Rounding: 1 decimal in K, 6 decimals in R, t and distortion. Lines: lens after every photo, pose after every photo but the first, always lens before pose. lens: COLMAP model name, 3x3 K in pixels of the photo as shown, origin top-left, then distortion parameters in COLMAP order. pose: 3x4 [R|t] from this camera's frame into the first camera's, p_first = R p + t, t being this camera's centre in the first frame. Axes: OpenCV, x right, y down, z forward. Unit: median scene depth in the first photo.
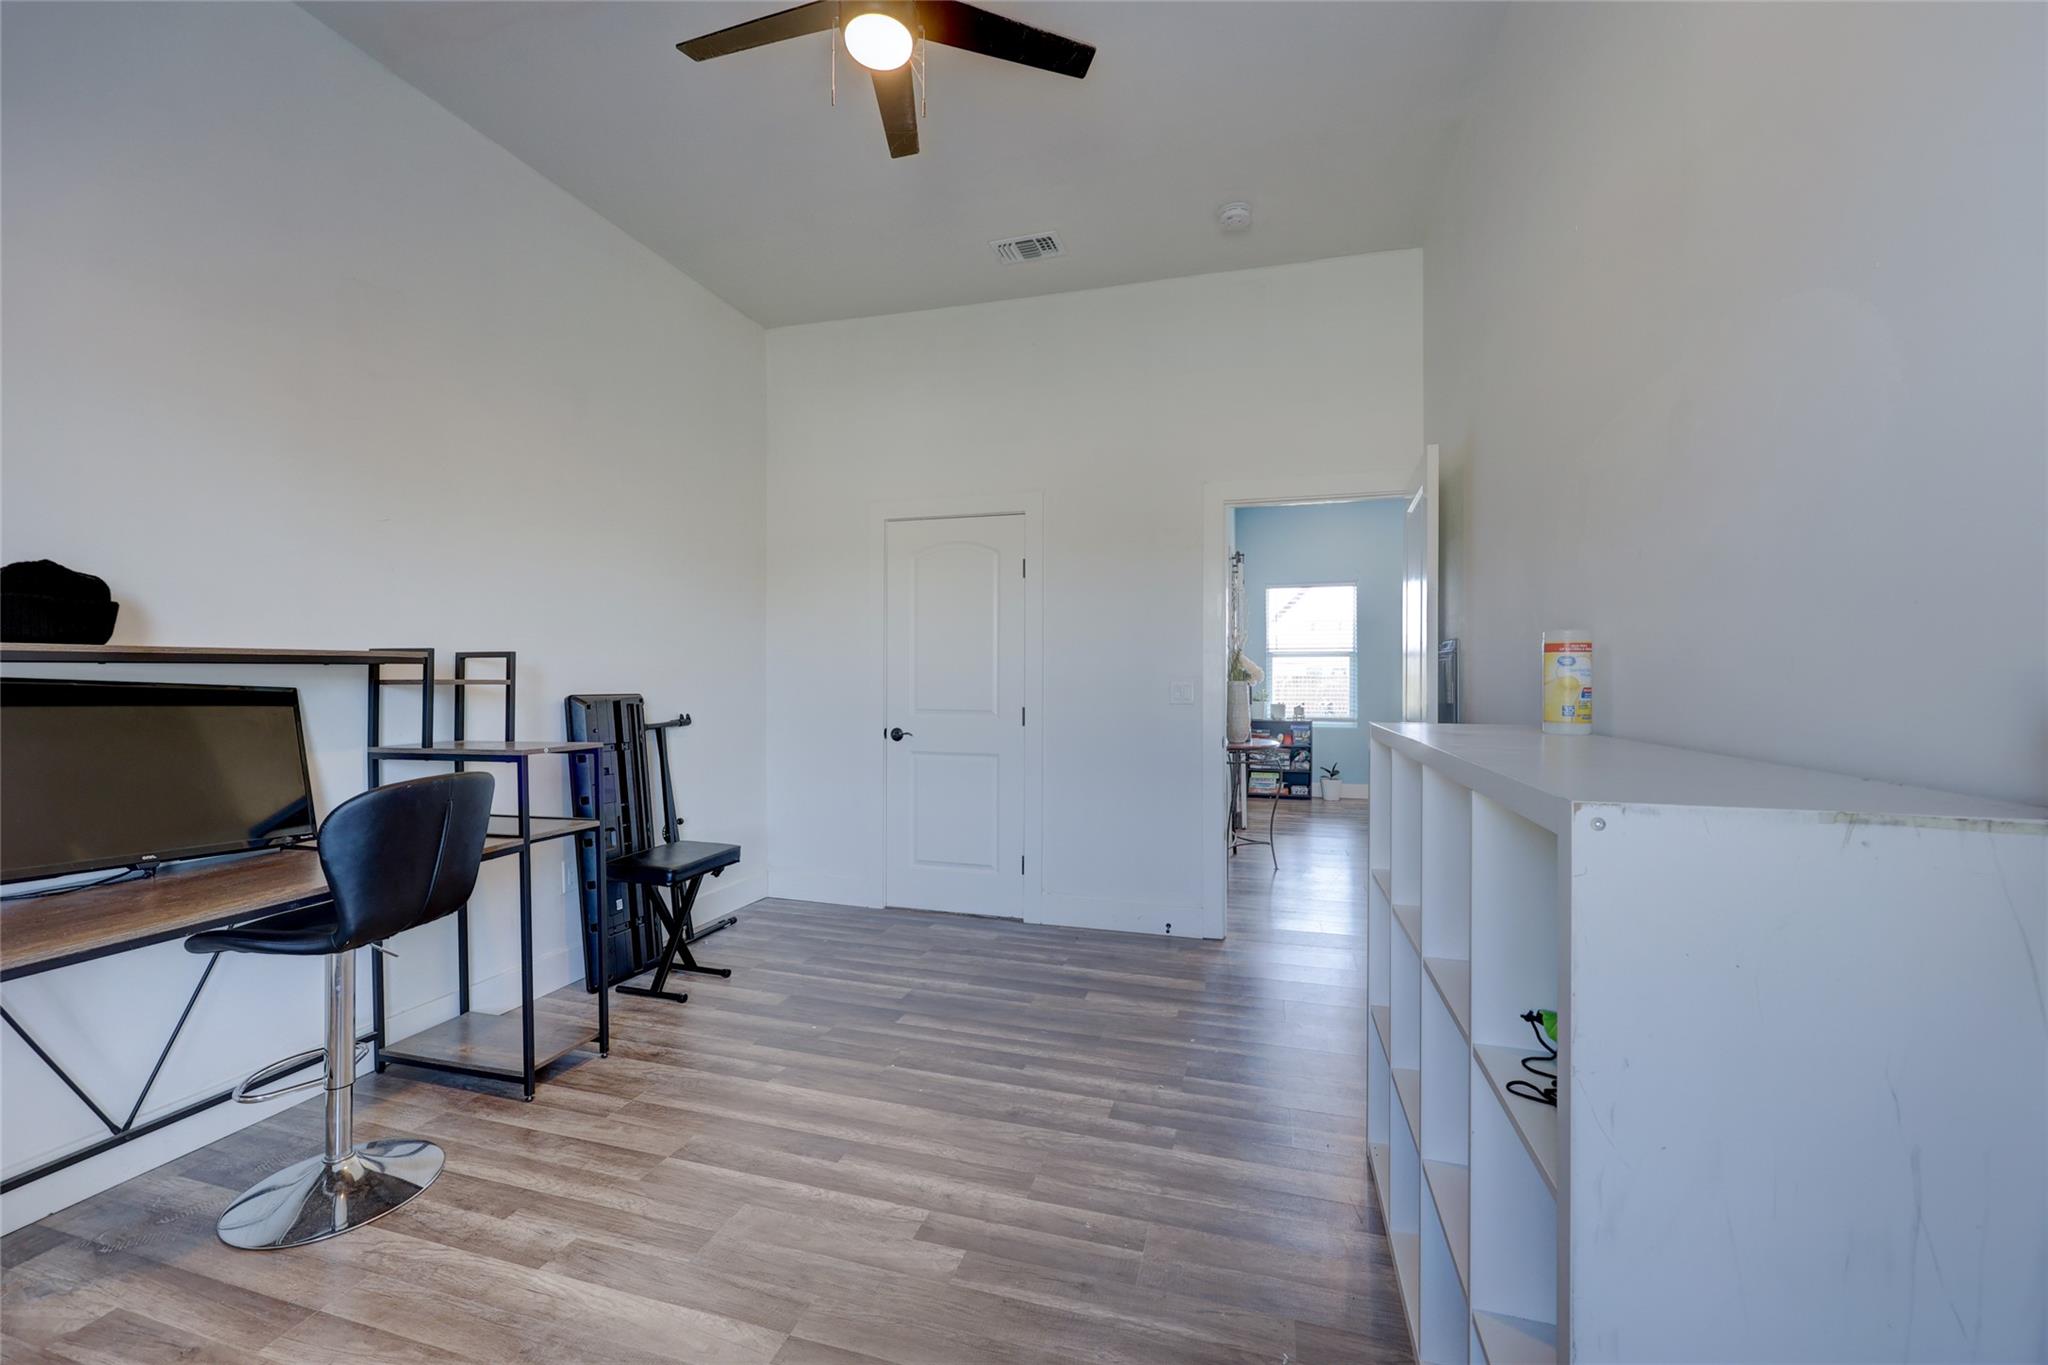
lens RADIAL K [[825.9, 0, 1028.1], [0, 825.9, 682.9], [0, 0, 1]] dist [0.002744, 0.000135]
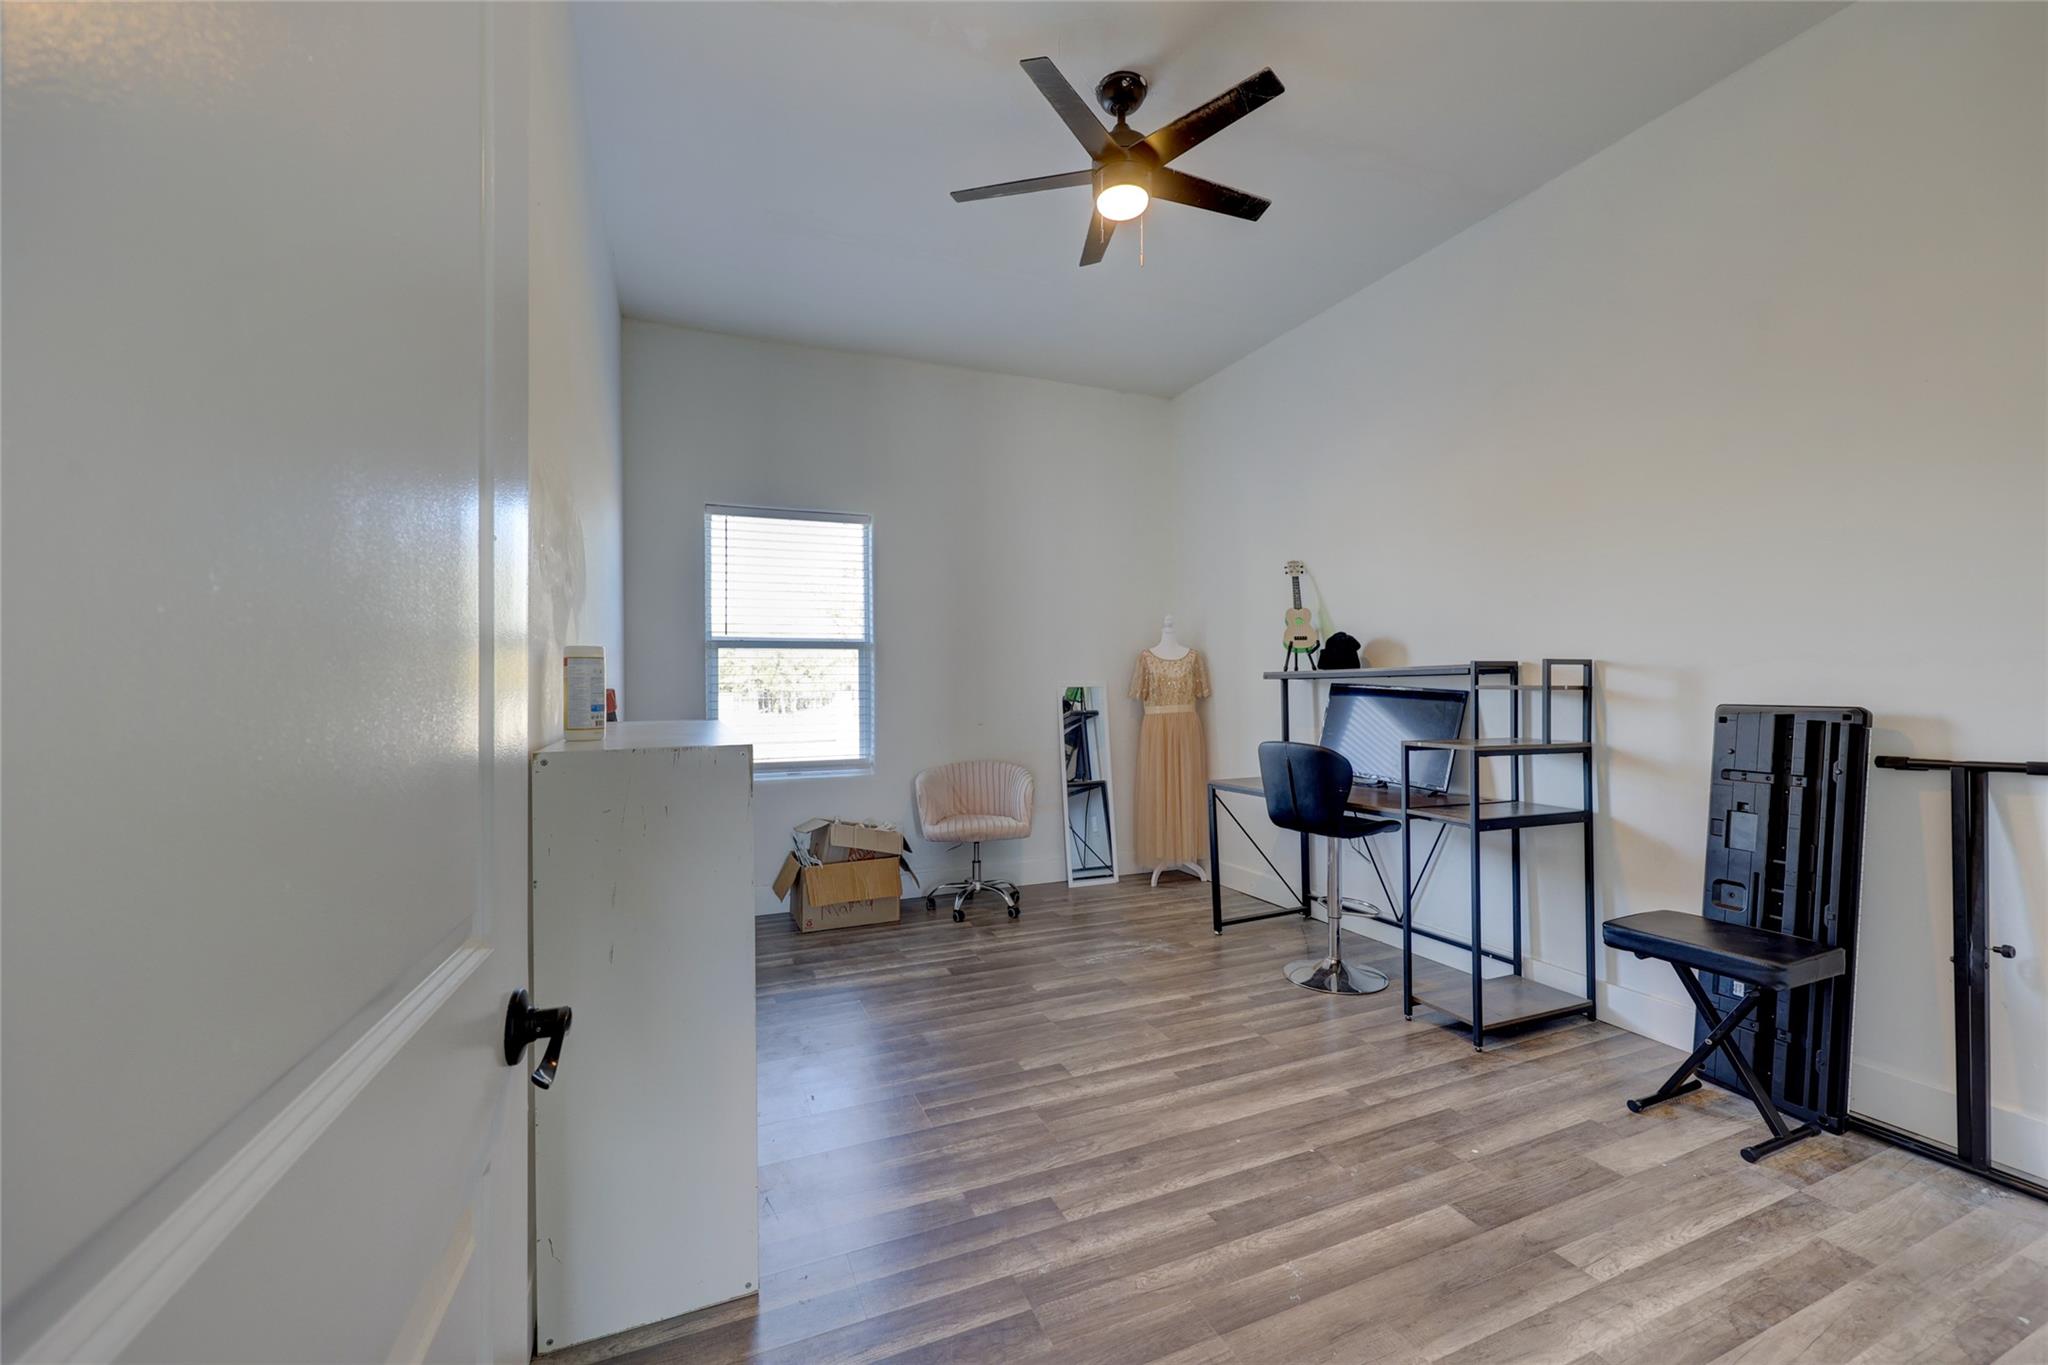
lens RADIAL K [[821.8, 0, 1027.9], [0, 821.8, 681.8], [0, 0, 1]] dist [-0.001687, -0.000470]
pose [[-0.774653, 0.001998, -0.632384, 0.627606], [0.000410, 0.999996, 0.002658, -0.012951], [0.632387, 0.001799, -0.774651, 1.576438]]
